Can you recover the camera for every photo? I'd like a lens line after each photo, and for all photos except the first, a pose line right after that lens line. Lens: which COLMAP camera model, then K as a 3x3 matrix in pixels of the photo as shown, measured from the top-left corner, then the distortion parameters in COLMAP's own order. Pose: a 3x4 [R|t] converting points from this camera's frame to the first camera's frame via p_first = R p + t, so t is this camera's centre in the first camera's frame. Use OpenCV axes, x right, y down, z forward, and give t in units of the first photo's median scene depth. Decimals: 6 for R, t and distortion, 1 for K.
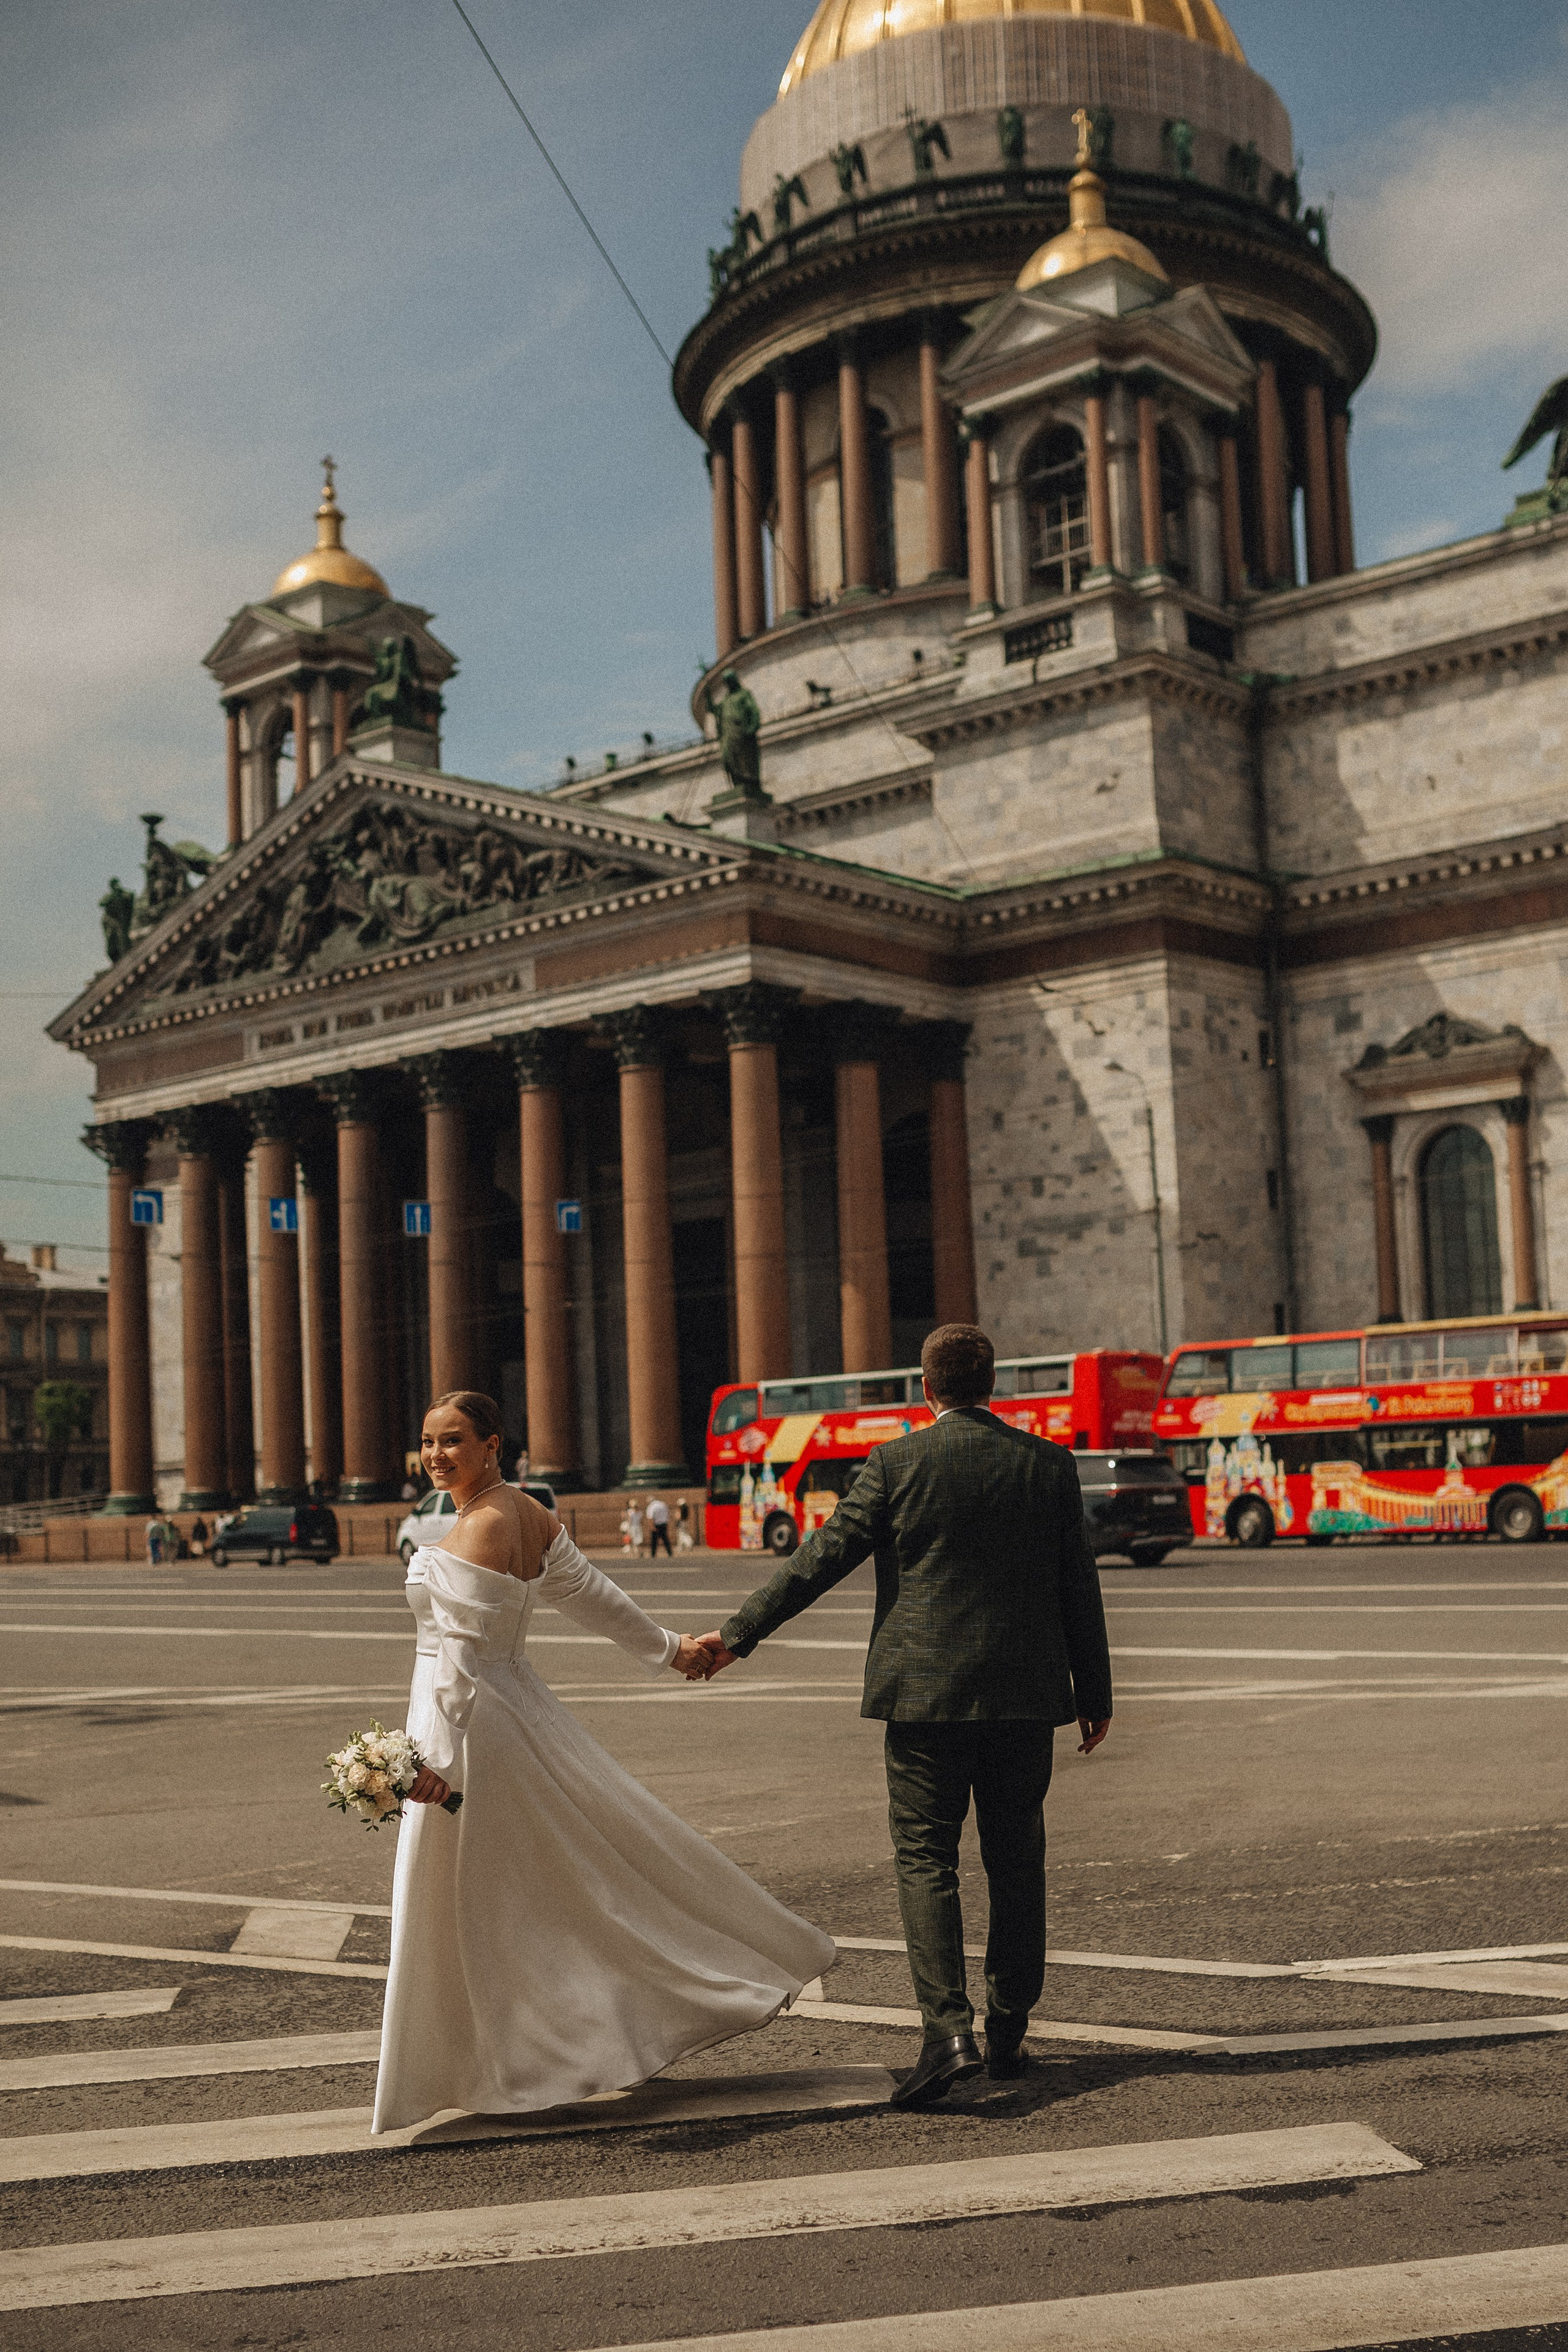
lens RADIAL K [[2827.8, 0, 947.9], [0, 2827.8, 1301.4], [0, 0, 1]] dist [-0.029556, 0.000000]
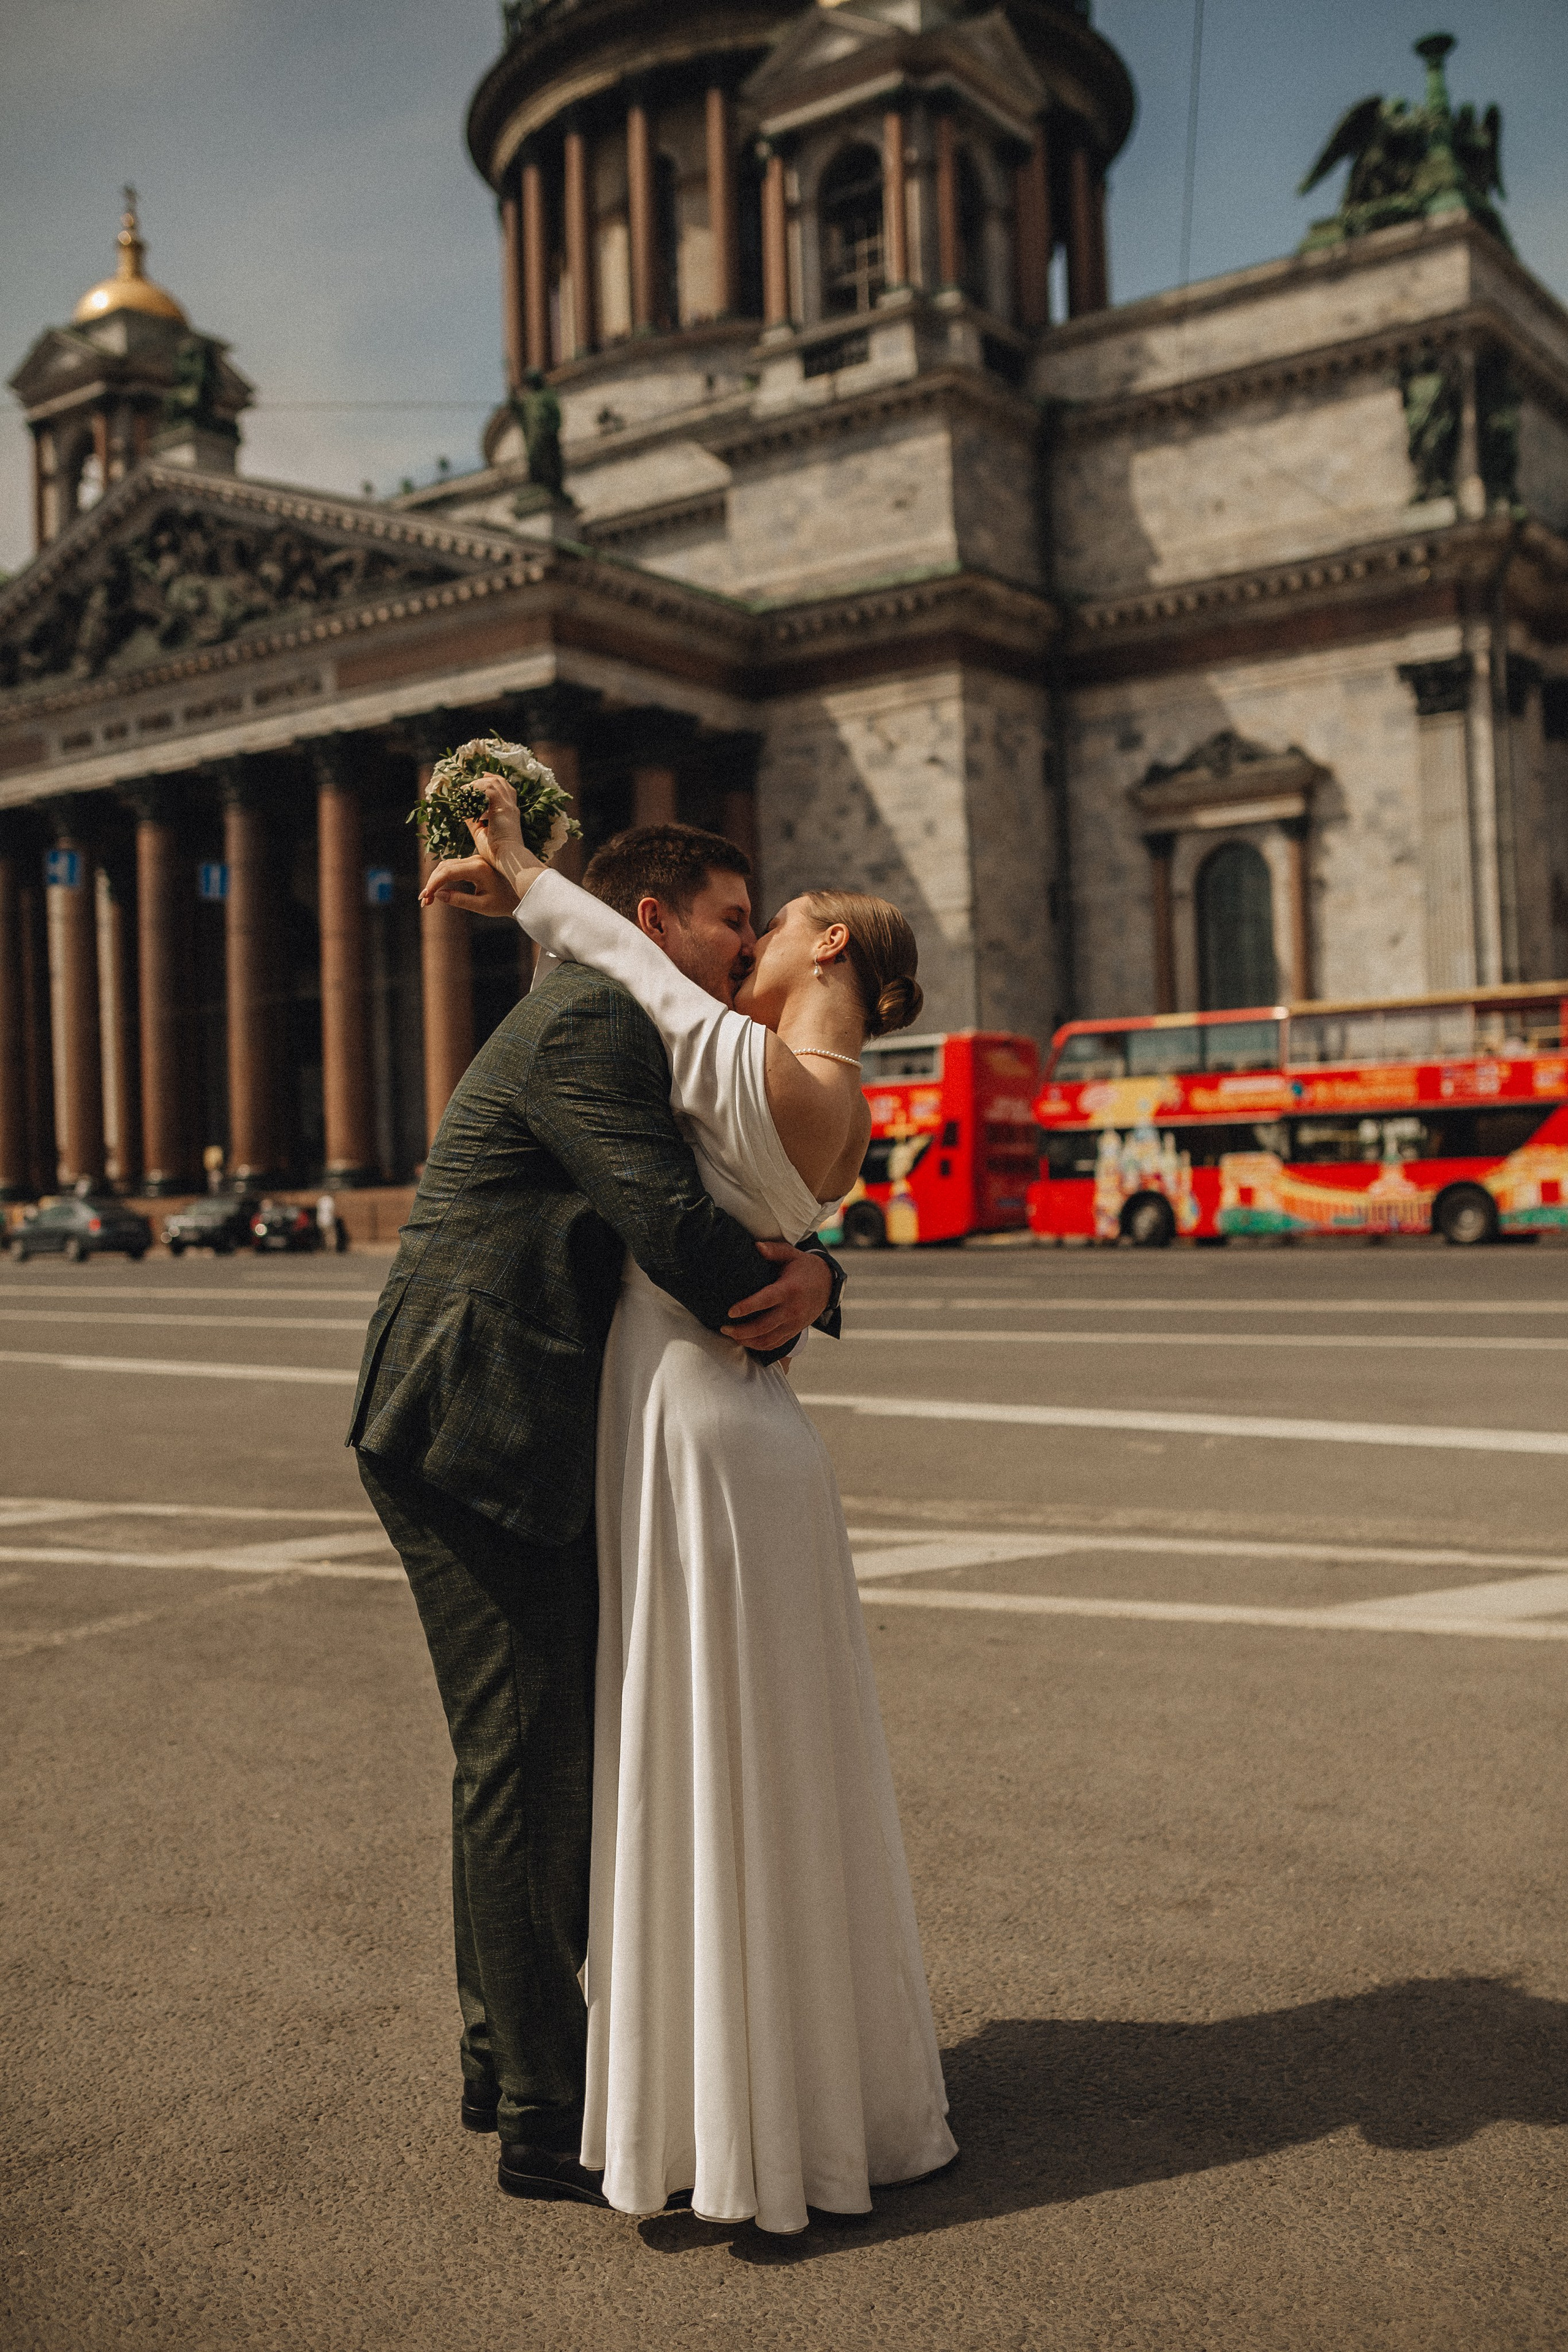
lens RADIAL K [[2326.9, 0, 802.5], [0, 2326.9, 1186.5], [0, 0, 1]] dist [-0.028438, 0.000000]
pose [[0.998027, 0.010585, 0.061889, -0.028486], [-0.014367, 0.998035, 0.060994, 0.013188], [-0.061122, -0.061763, 0.996218, 0.149500]]
